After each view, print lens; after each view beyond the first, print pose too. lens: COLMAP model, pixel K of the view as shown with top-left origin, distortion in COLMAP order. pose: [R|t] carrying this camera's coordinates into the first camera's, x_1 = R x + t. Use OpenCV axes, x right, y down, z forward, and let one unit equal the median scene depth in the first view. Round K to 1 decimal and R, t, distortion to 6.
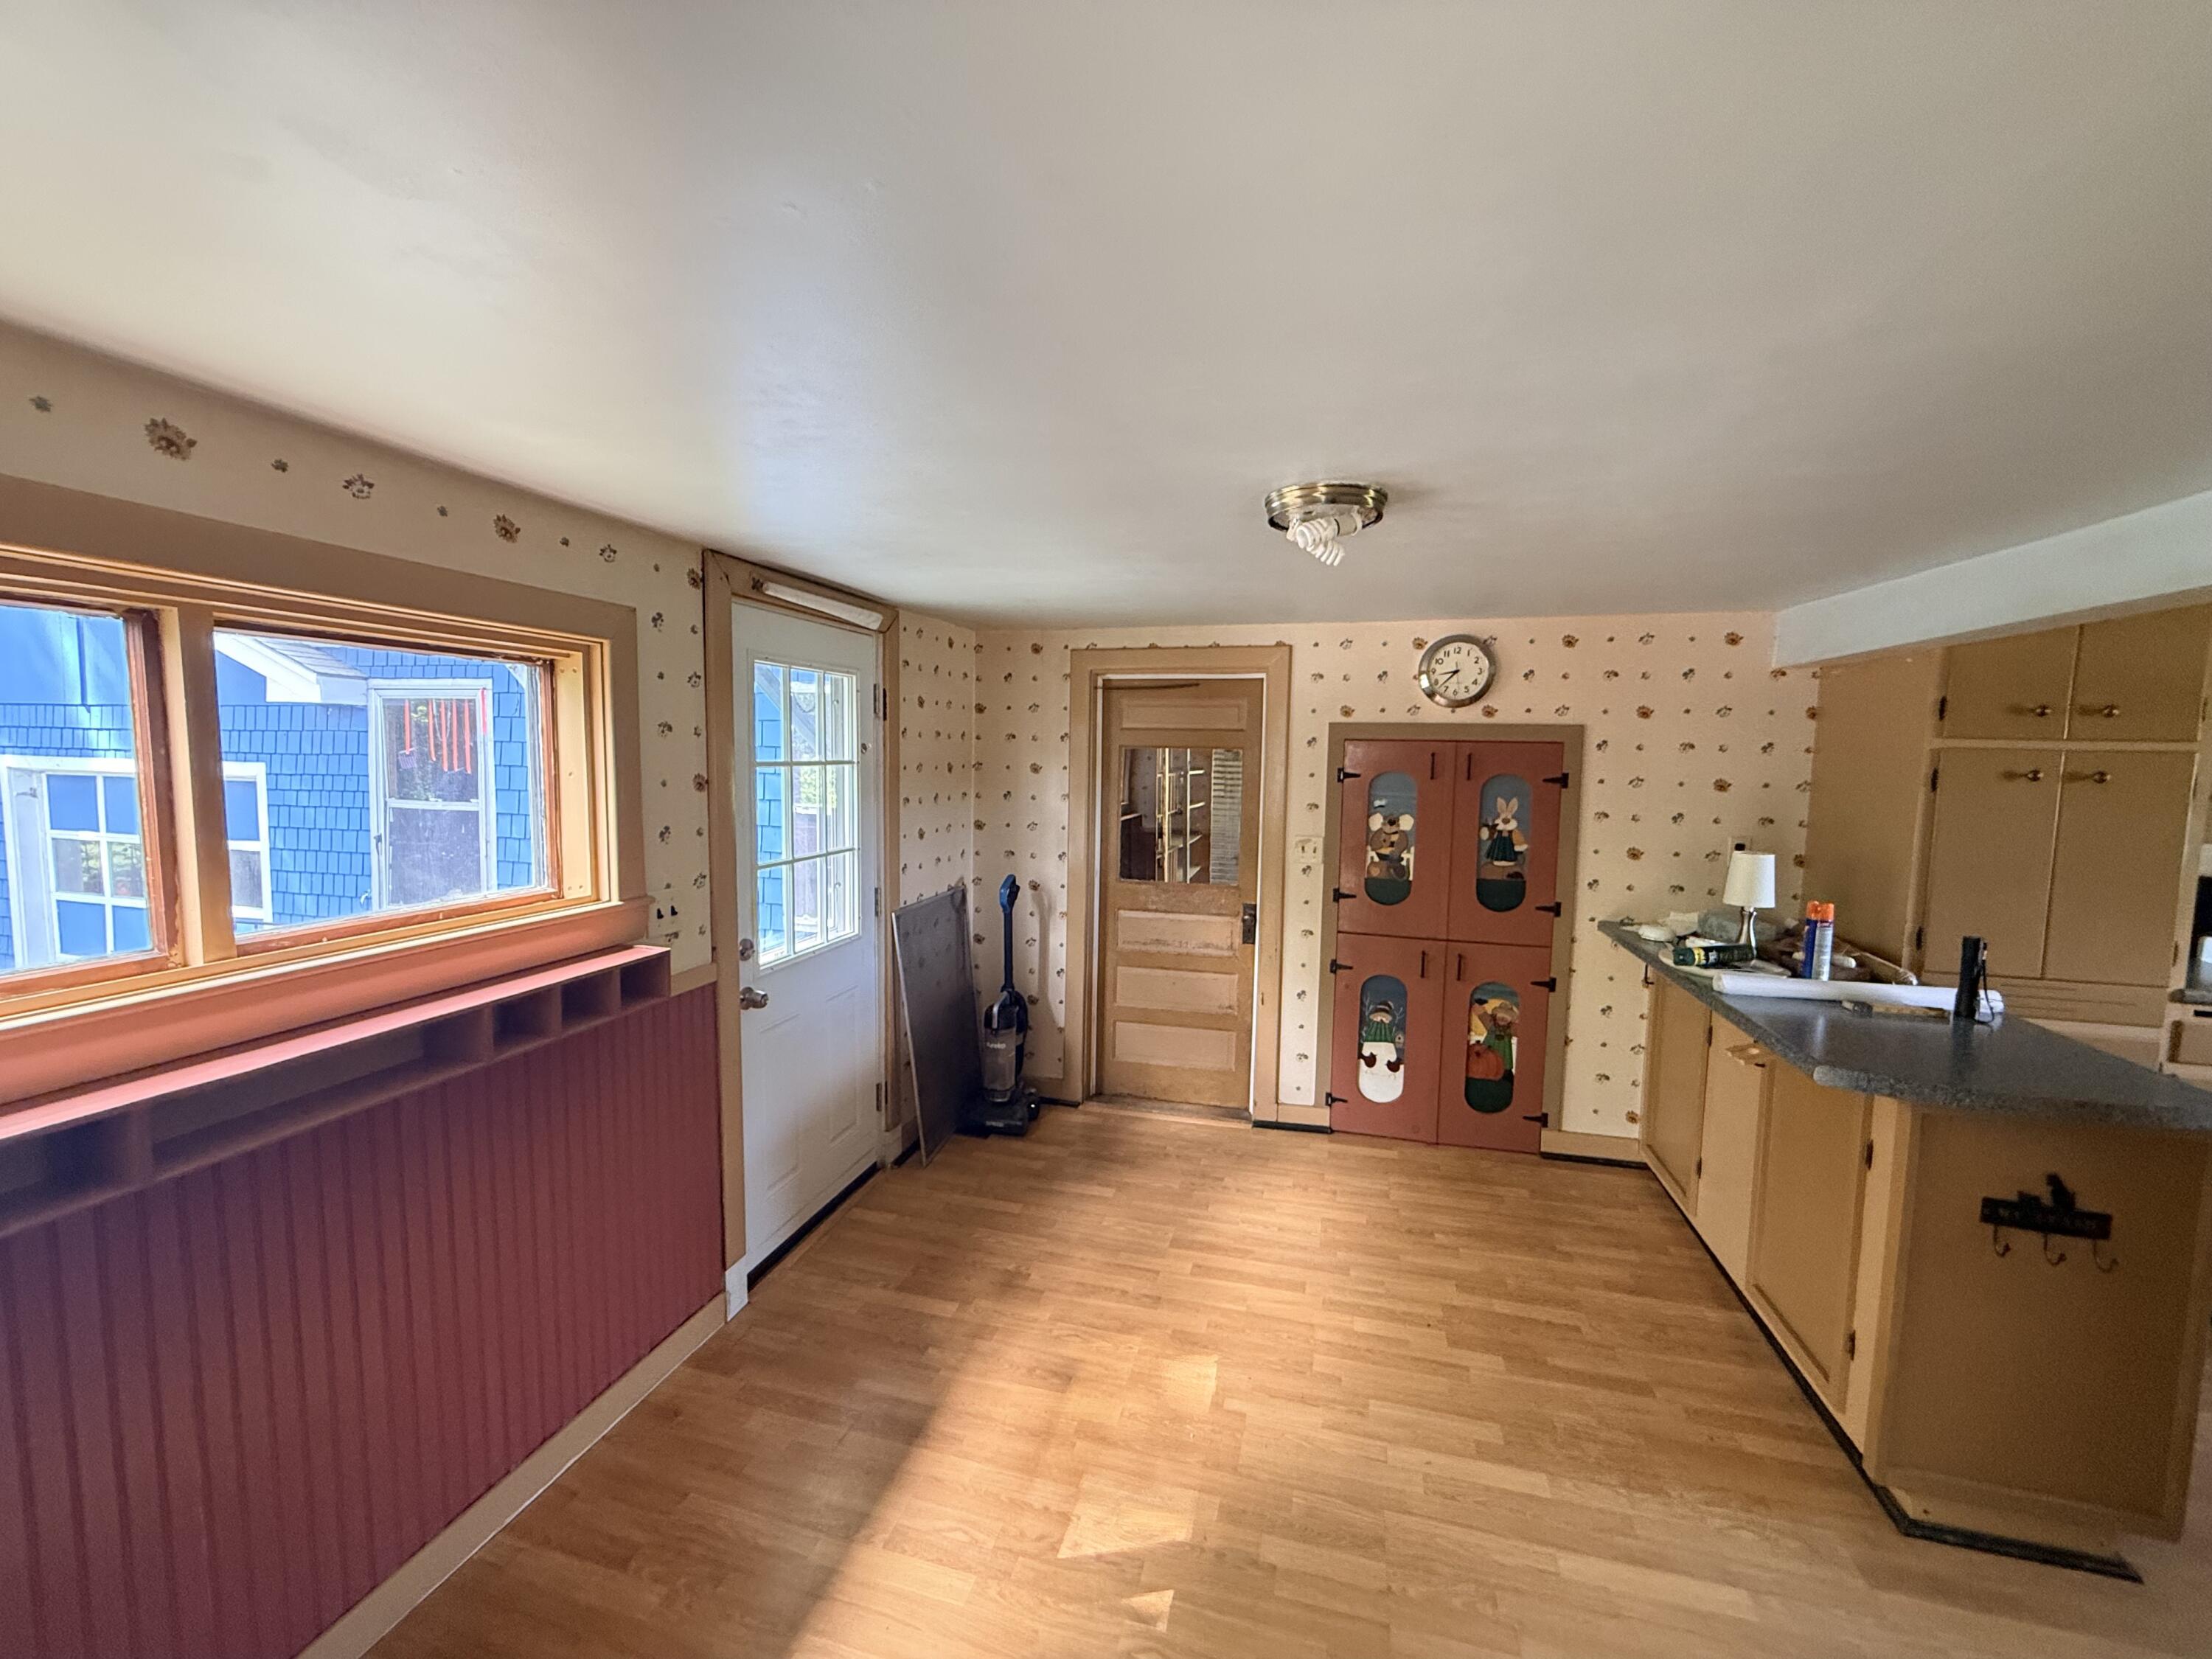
lens RADIAL K [[886.5, 0, 1098.4], [0, 886.5, 828.2], [0, 0, 1]] dist [0.000683, 0.000523]
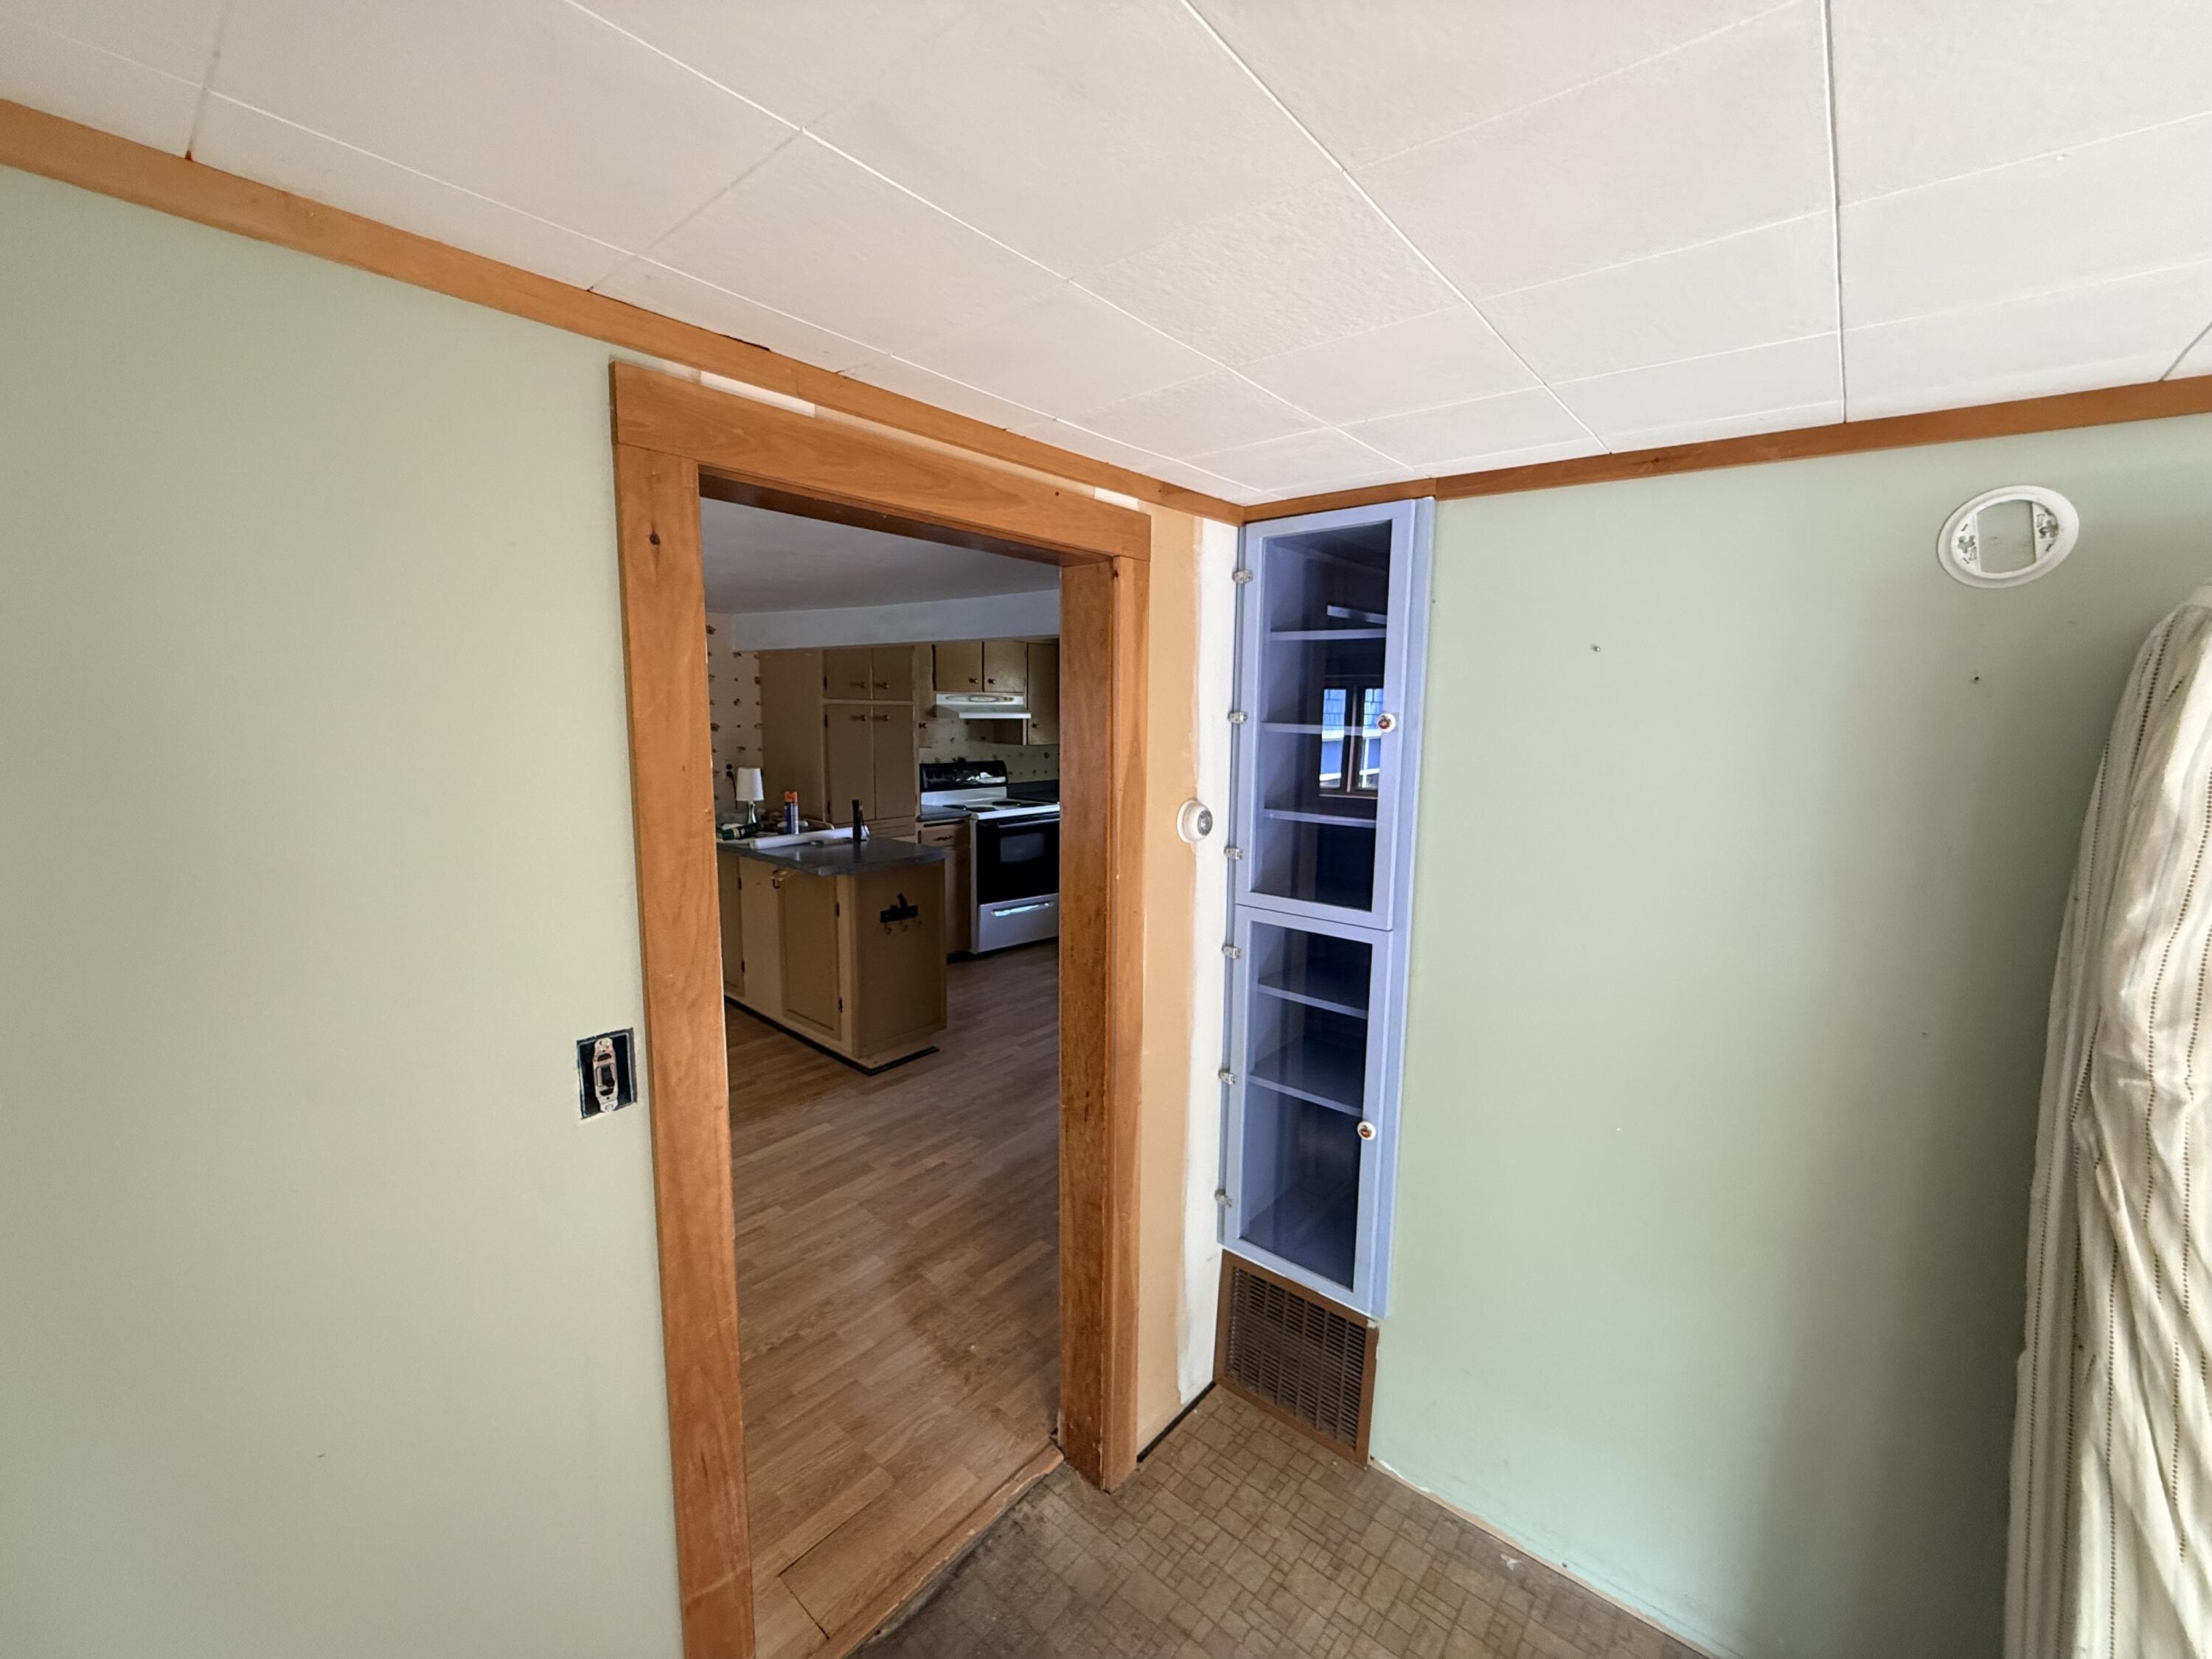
lens RADIAL K [[886.5, 0, 1097.7], [0, 886.5, 829.3], [0, 0, 1]] dist [0.000683, 0.000523]
pose [[0.434107, -0.131746, 0.891176, -0.542952], [0.073889, 0.991122, 0.110530, 0.007522], [-0.897826, 0.017866, 0.439988, -0.353045]]
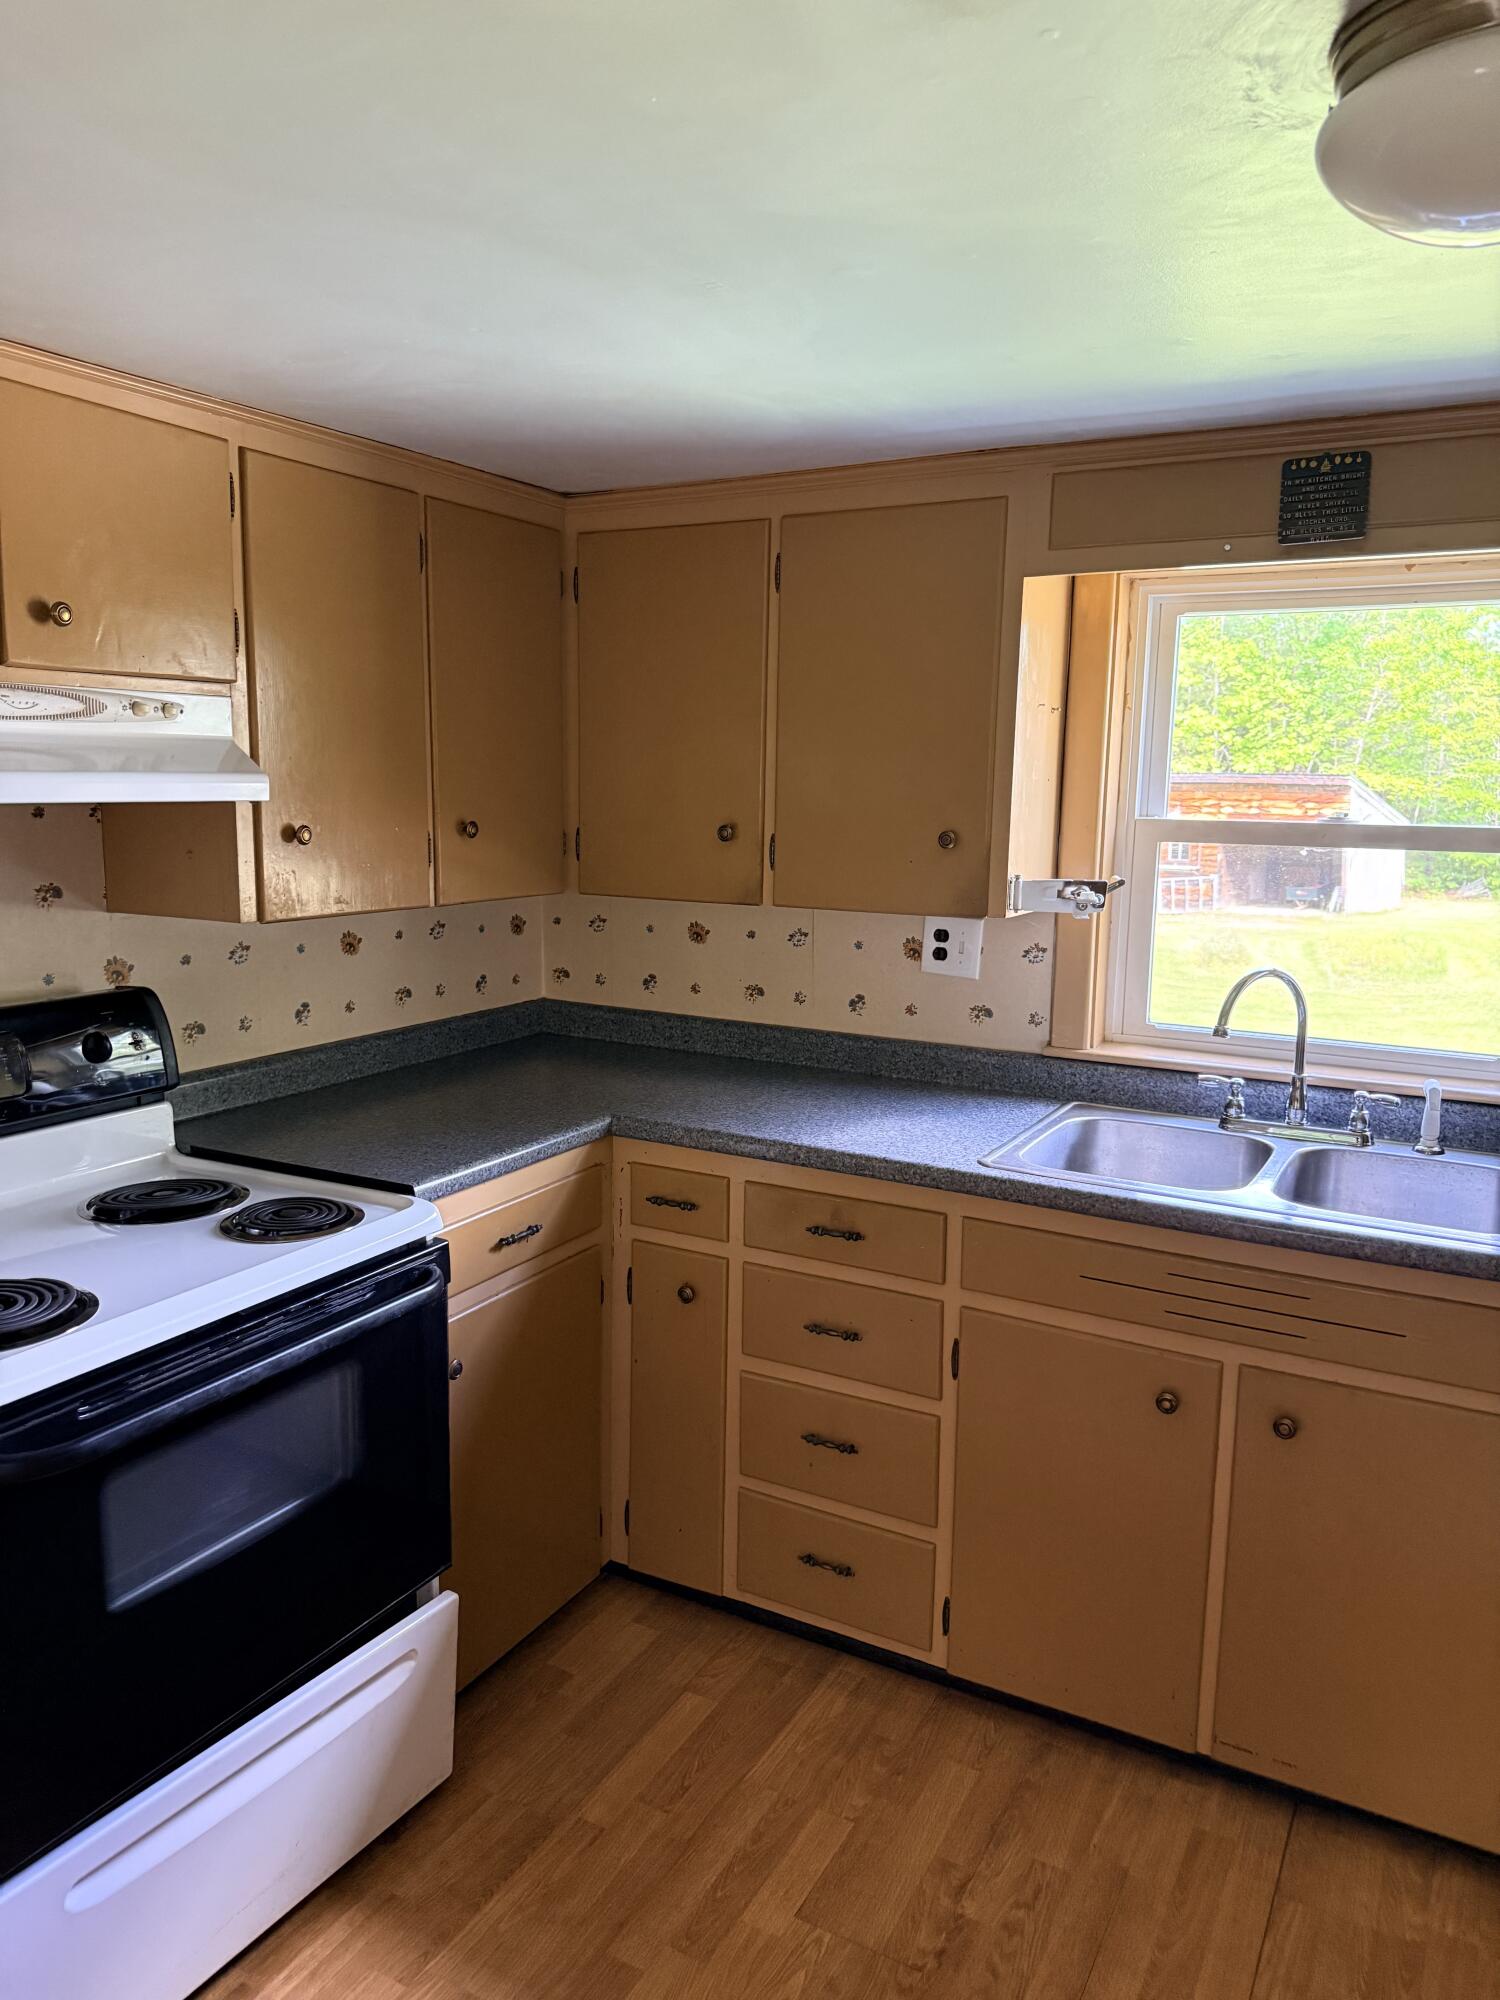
lens RADIAL K [[1414.2, 0, 737.3], [0, 1414.2, 999.7], [0, 0, 1]] dist [0.059792, -0.072180]
pose [[0.227605, -0.162424, 0.960112, 0.947782], [0.076685, 0.985918, 0.148611, -0.029545], [-0.970729, 0.039802, 0.236856, 0.485943]]
